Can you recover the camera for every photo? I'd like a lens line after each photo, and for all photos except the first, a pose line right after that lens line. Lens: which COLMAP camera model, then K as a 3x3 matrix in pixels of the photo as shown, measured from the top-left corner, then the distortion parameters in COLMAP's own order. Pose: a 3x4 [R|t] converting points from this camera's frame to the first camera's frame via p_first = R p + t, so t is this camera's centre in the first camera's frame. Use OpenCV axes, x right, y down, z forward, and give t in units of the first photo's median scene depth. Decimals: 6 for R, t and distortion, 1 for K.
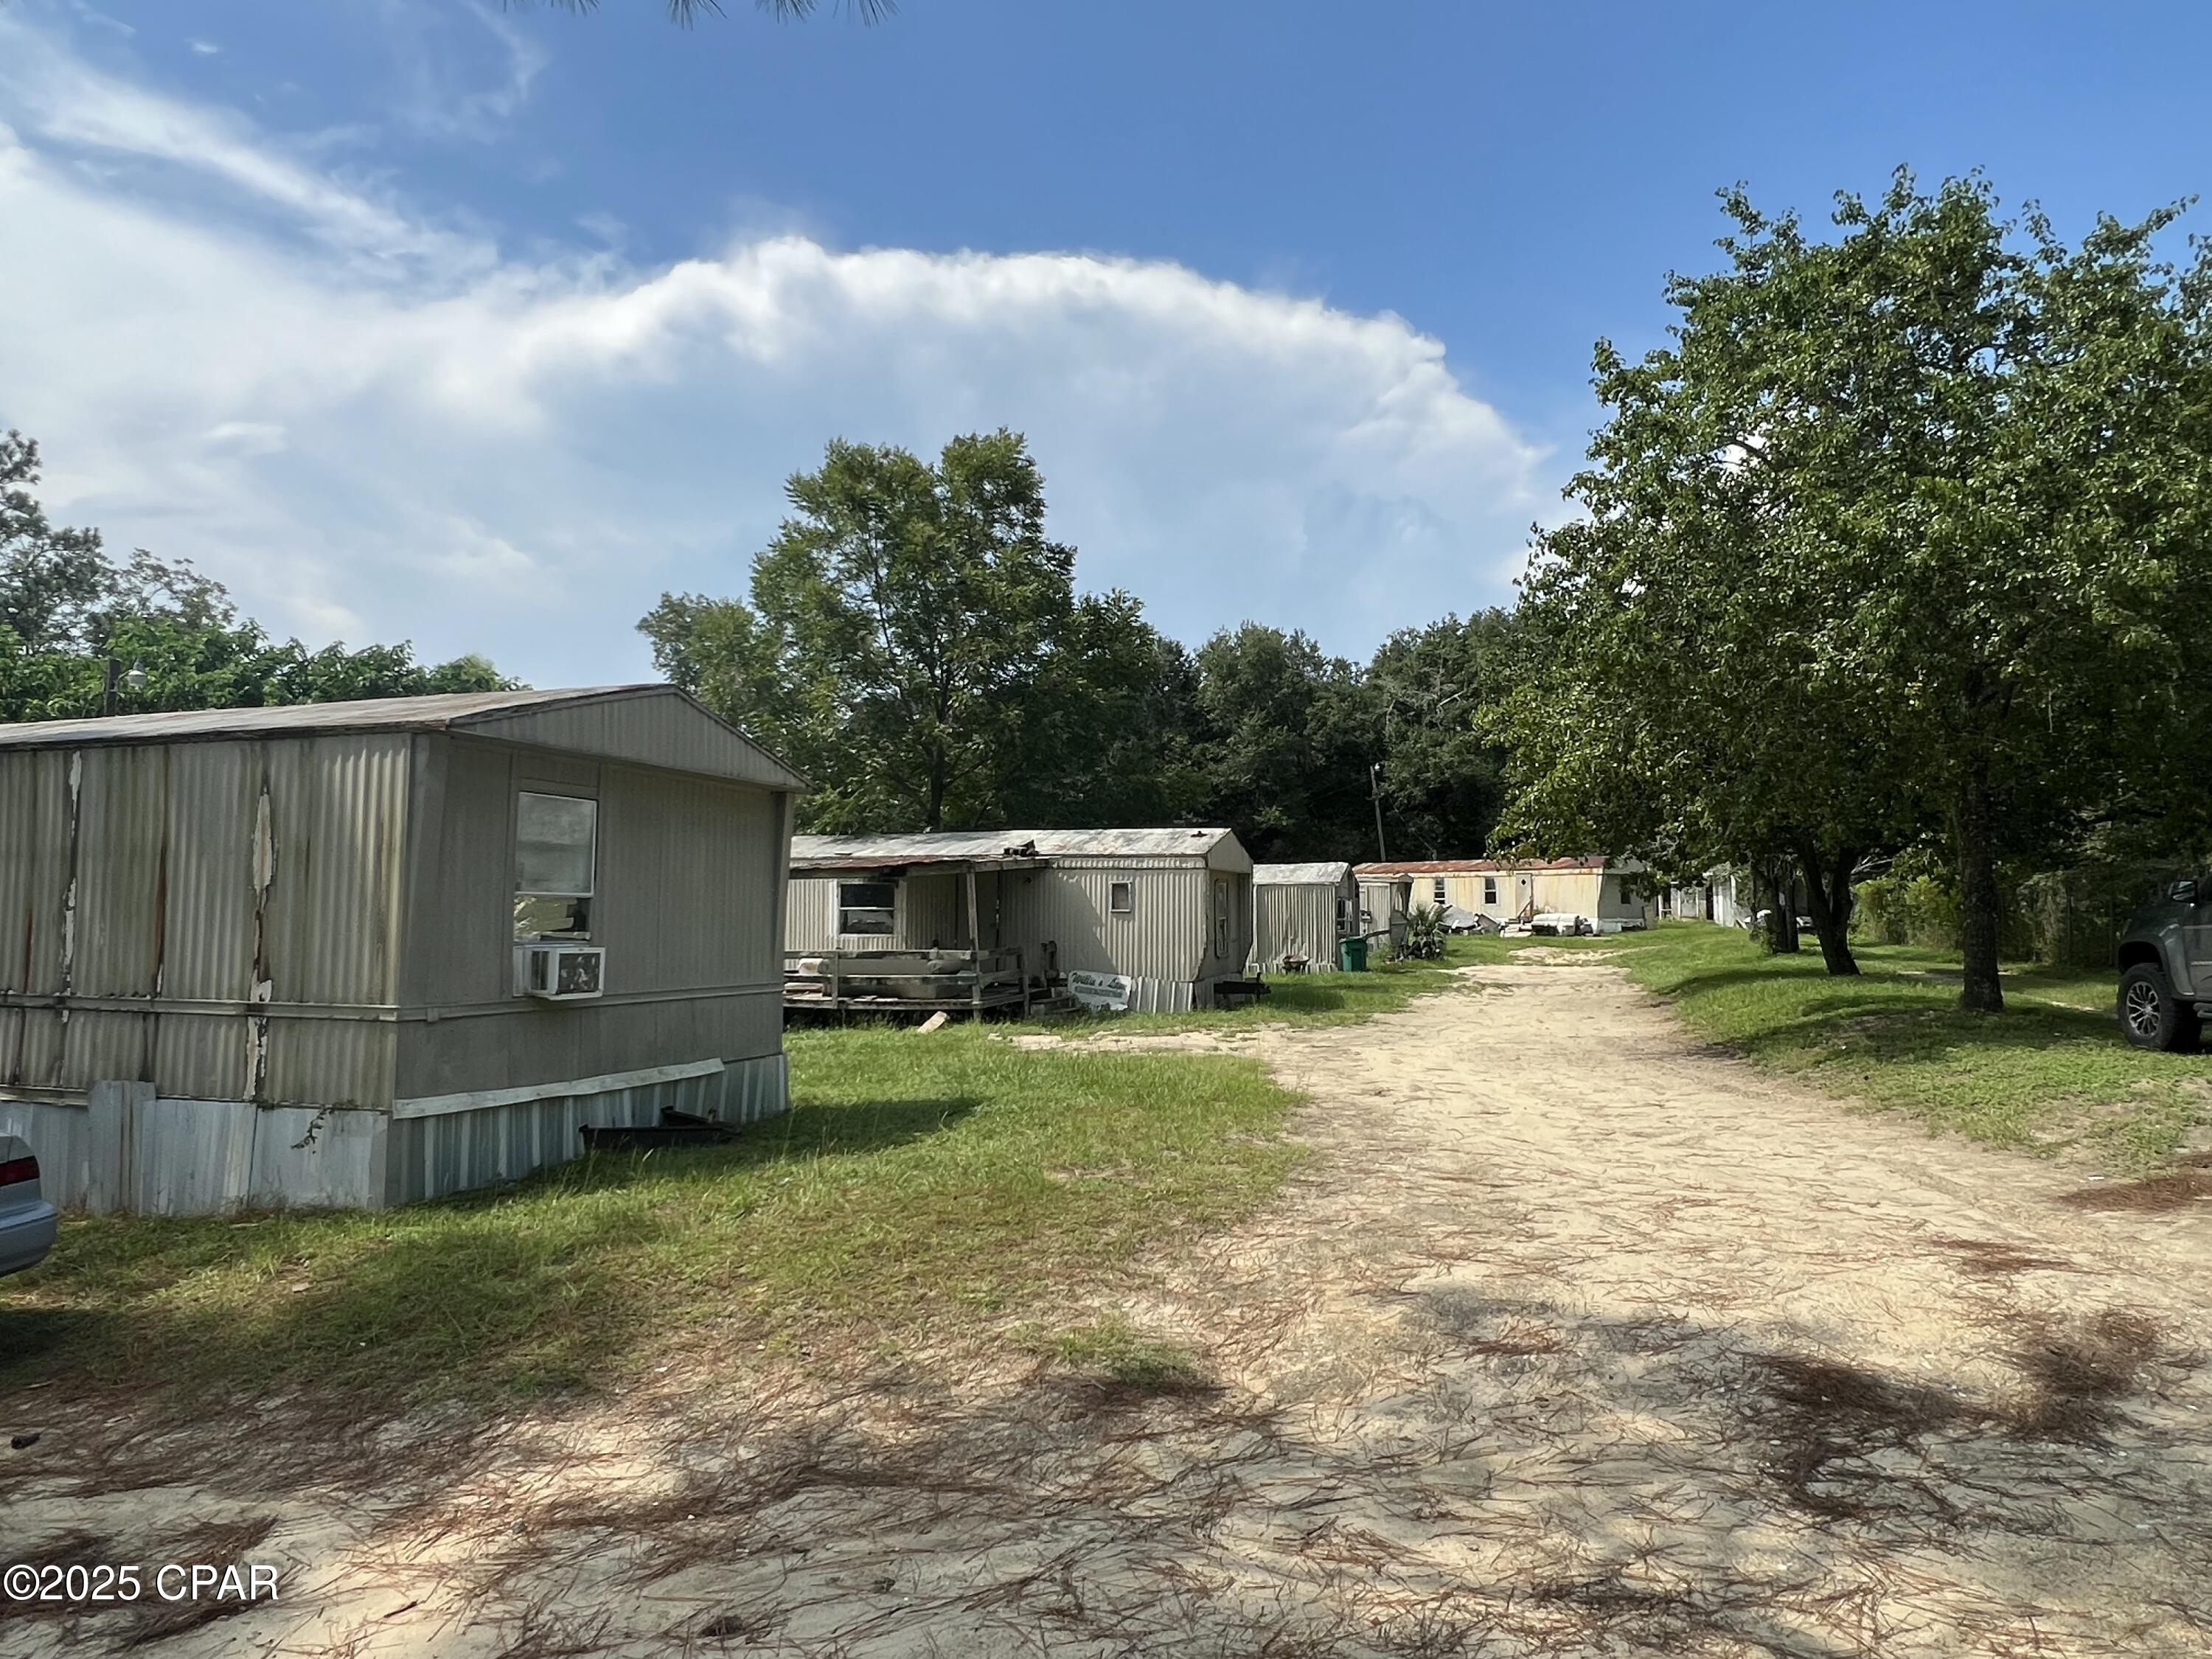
lens RADIAL K [[1391.5, 0, 1134.1], [0, 1391.5, 836.1], [0, 0, 1]] dist [0.027949, -0.000099]
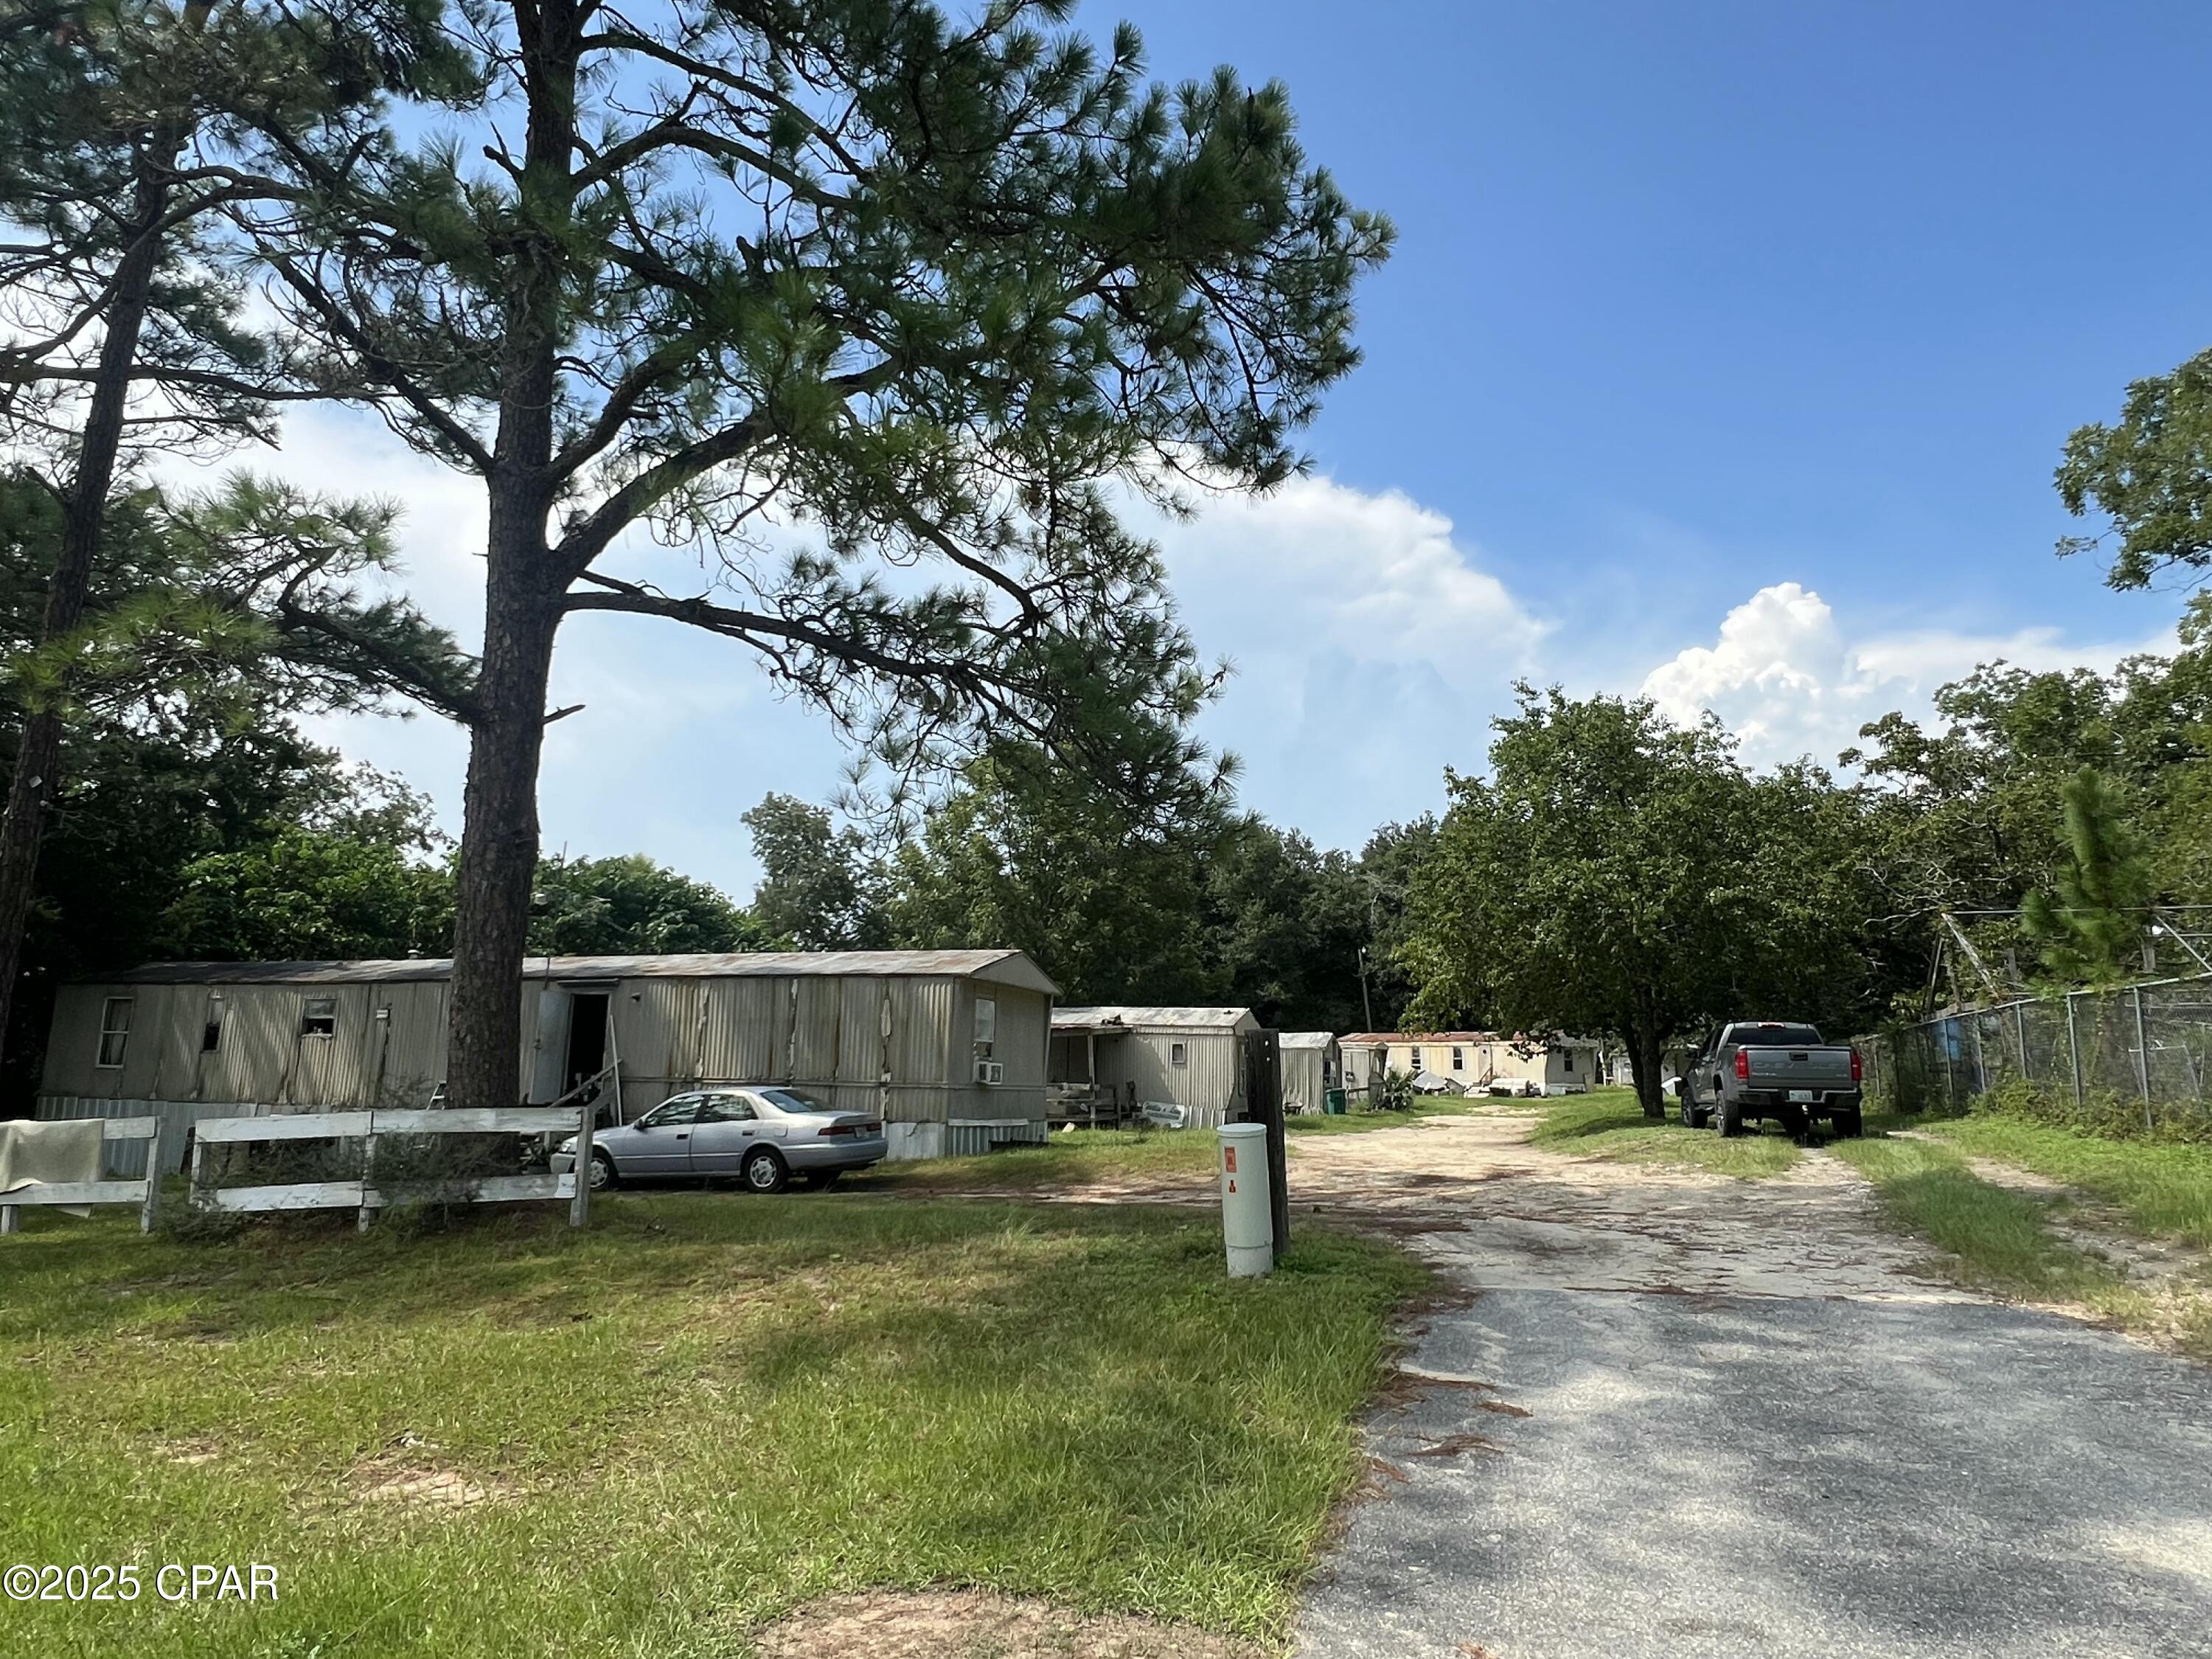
lens RADIAL K [[1373.4, 0, 1117.3], [0, 1373.4, 802.6], [0, 0, 1]] dist [0.008151, 0.000466]
pose [[0.999807, 0.014190, -0.013557, -0.038600], [-0.015988, 0.989545, -0.143335, -0.007332], [0.011381, 0.143524, 0.989581, -0.347845]]
